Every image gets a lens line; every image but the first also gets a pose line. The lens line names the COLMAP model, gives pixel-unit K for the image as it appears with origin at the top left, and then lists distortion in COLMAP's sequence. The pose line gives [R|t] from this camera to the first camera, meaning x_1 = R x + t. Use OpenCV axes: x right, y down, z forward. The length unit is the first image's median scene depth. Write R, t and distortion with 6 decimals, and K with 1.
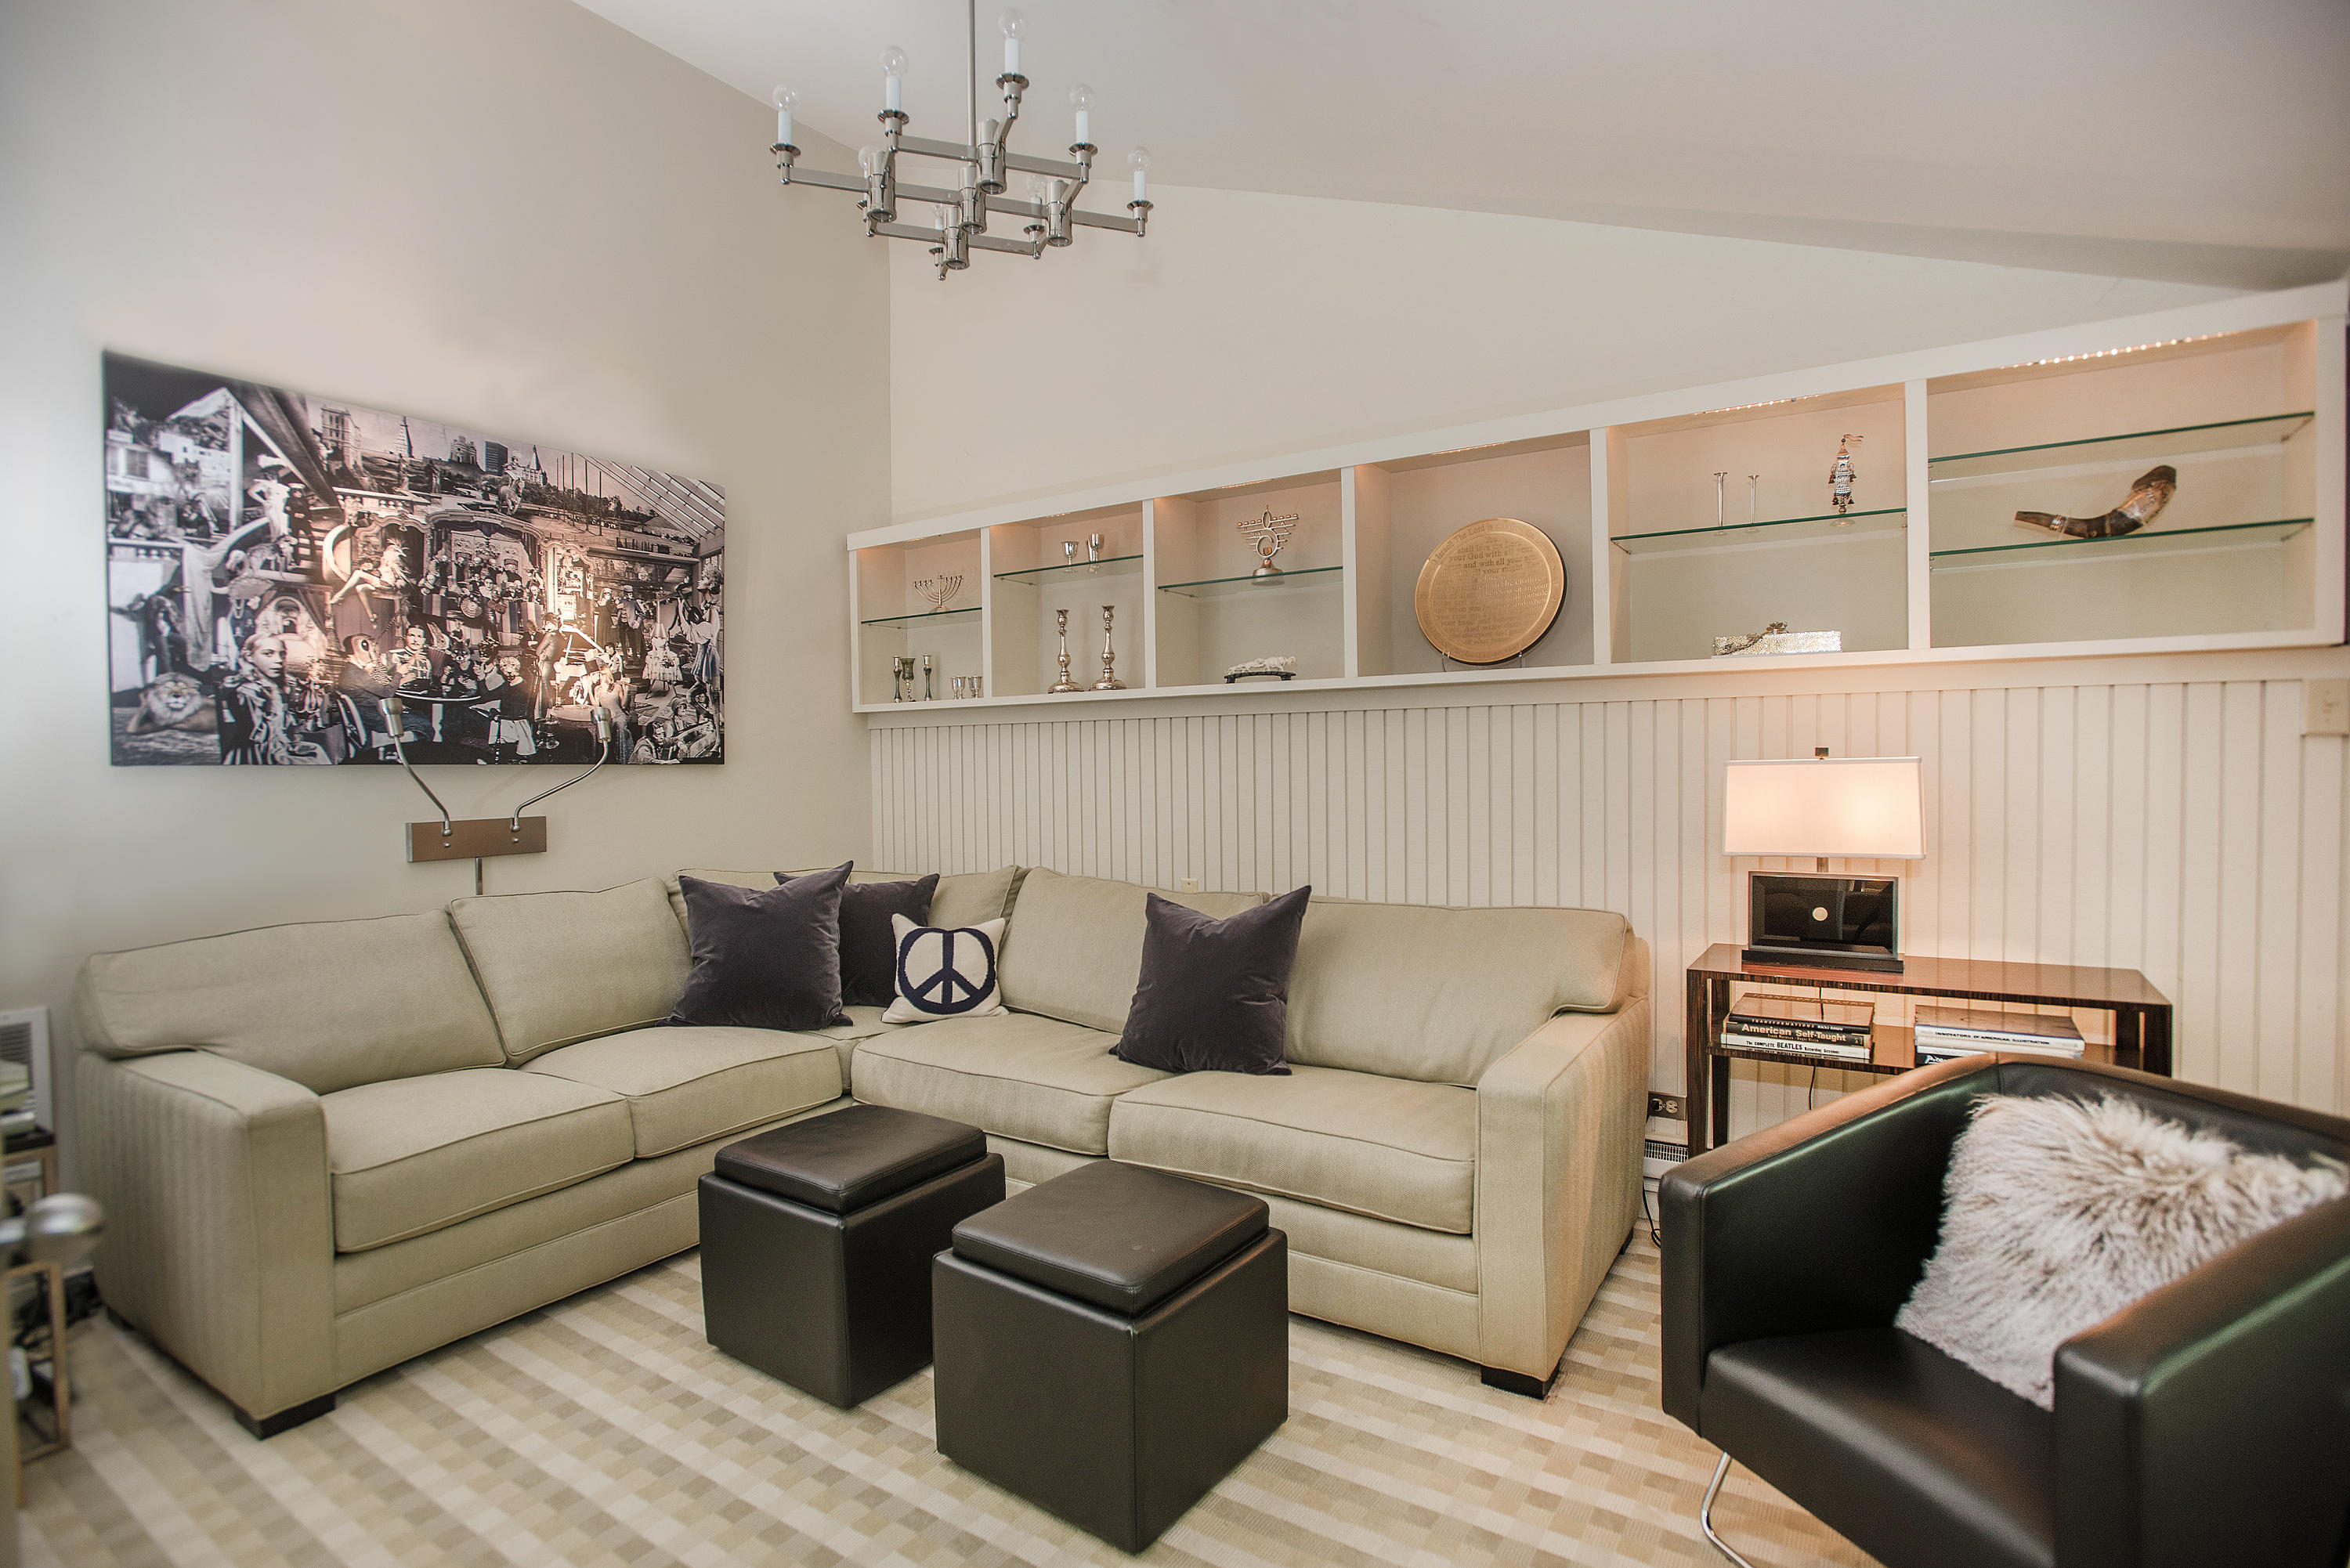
lens RADIAL K [[1152.9, 0, 1175.0], [0, 1152.9, 784.0], [0, 0, 1]] dist [0.001163, 0.000609]
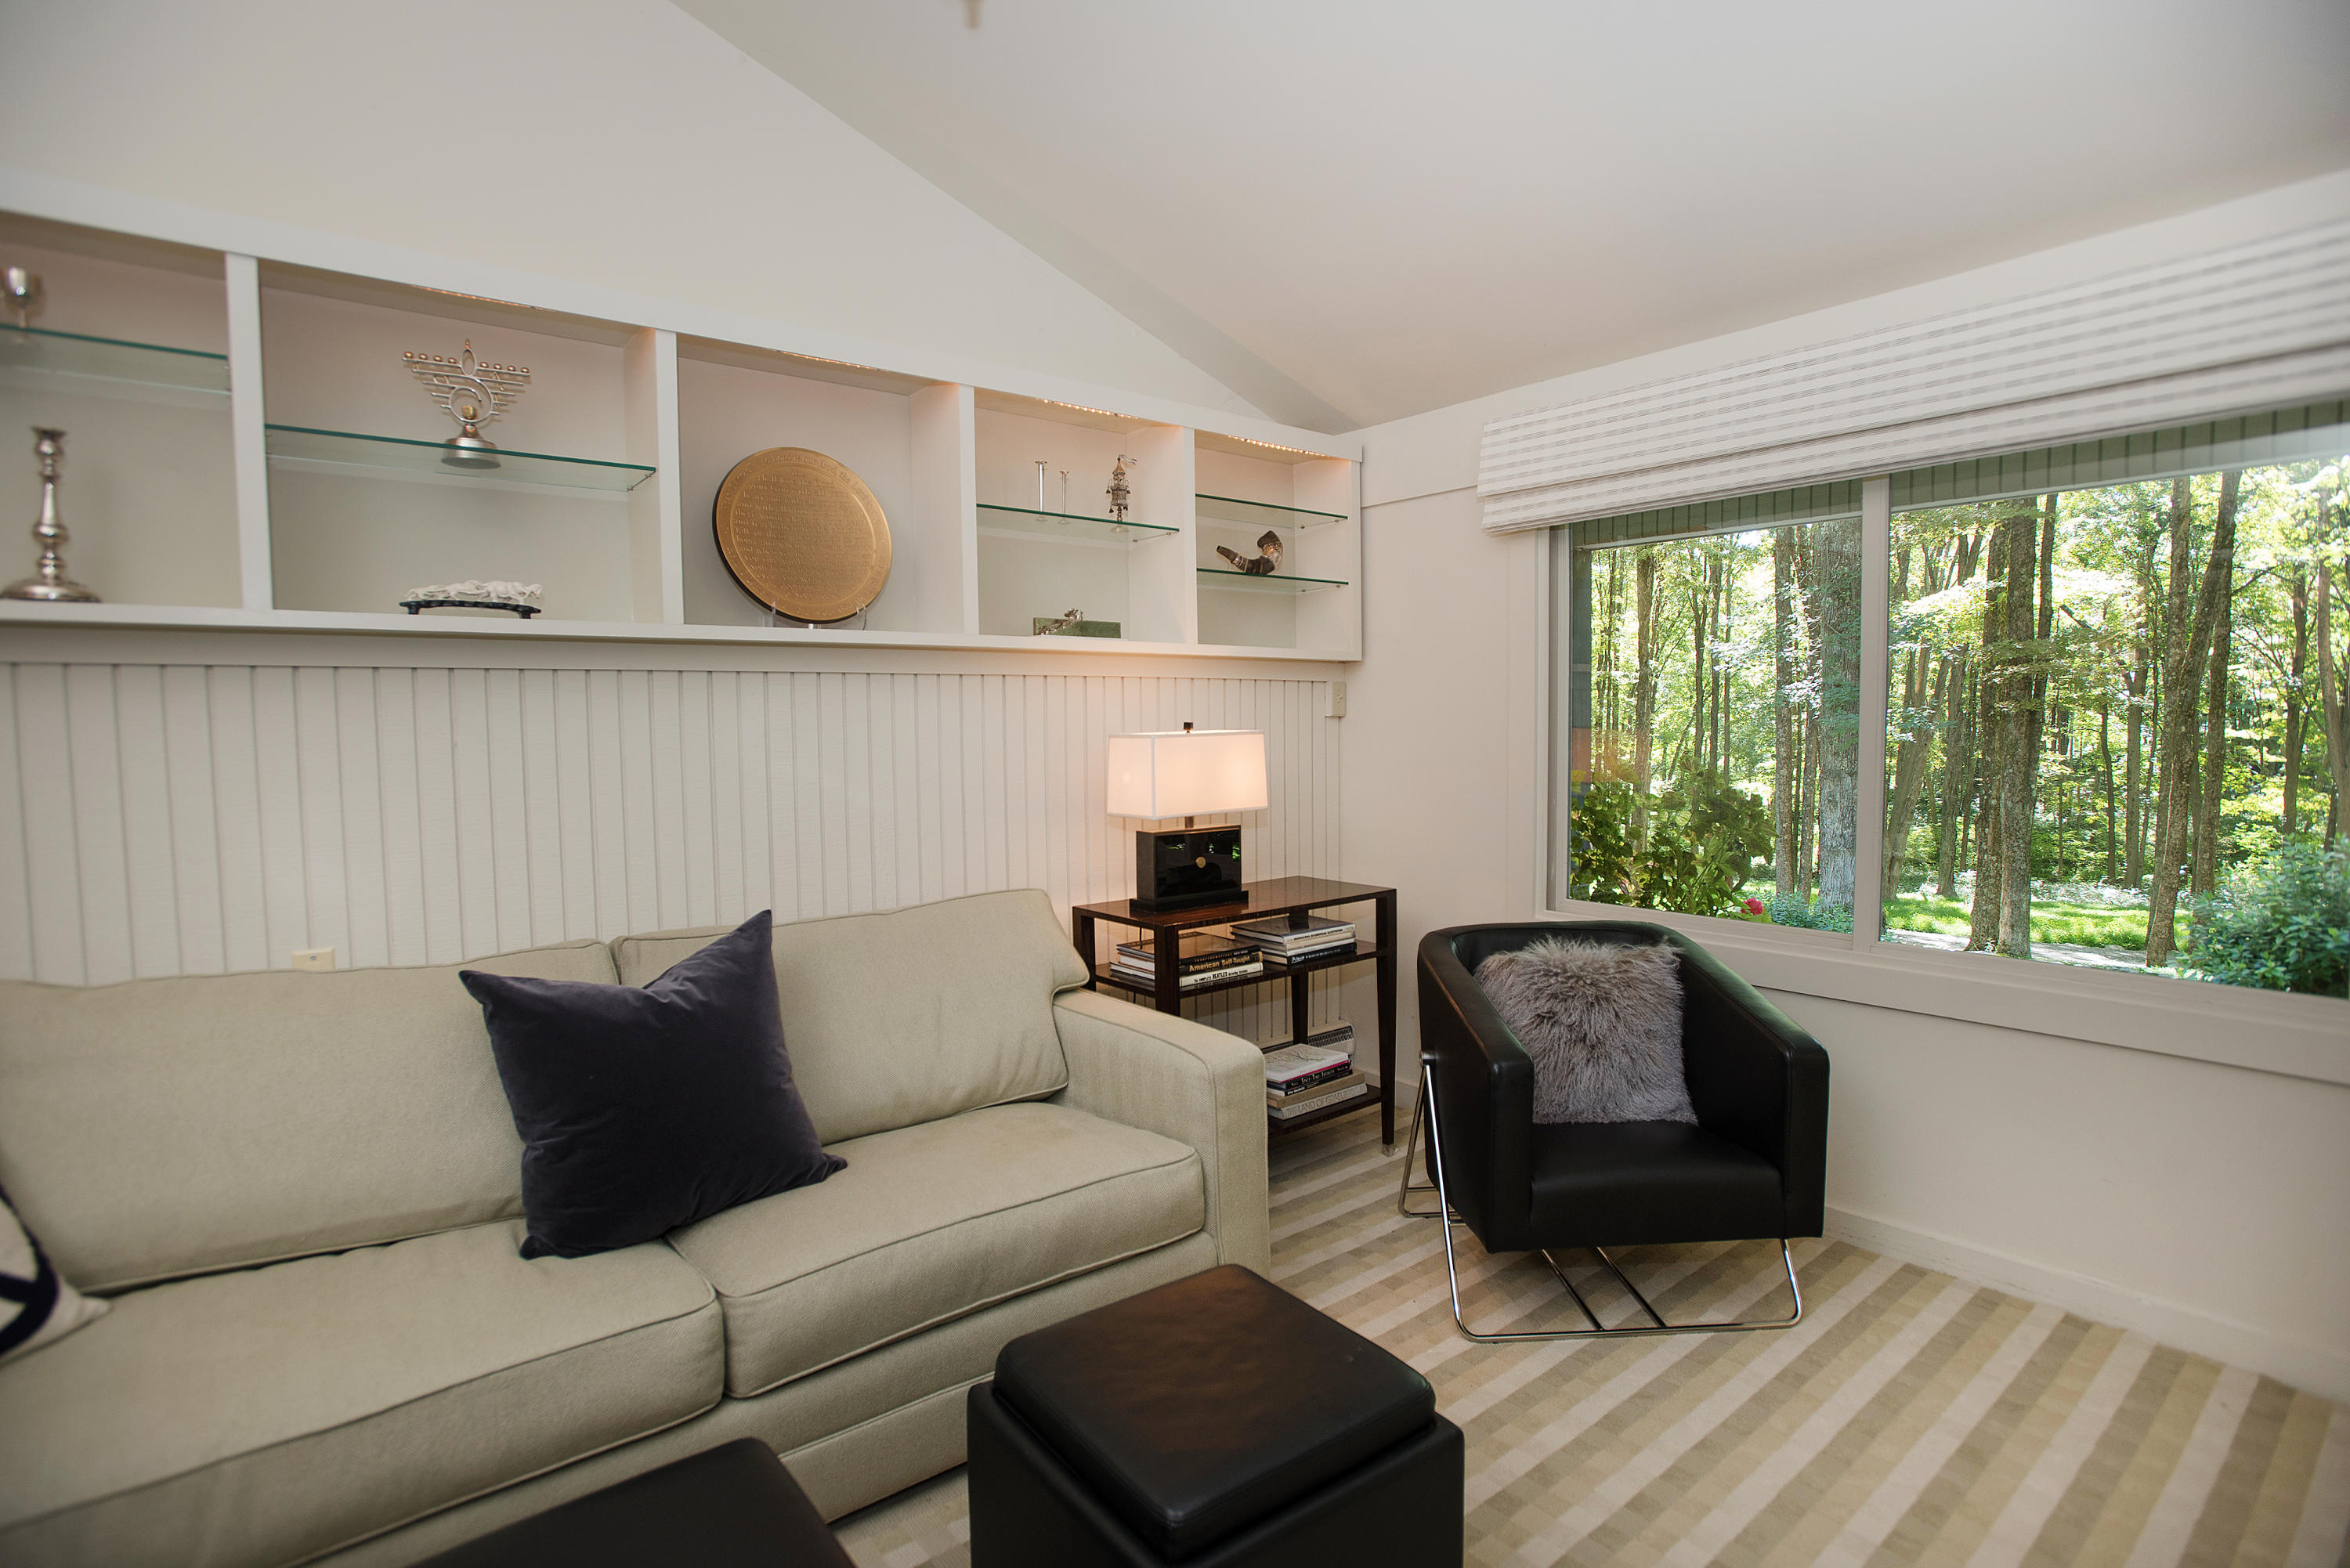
lens RADIAL K [[1152.9, 0, 1175.0], [0, 1152.9, 784.0], [0, 0, 1]] dist [0.001163, 0.000609]
pose [[0.350918, -0.043257, 0.935406, -0.465541], [0.031056, 0.998921, 0.034543, -0.008100], [-0.935891, 0.016928, 0.351883, 0.501982]]
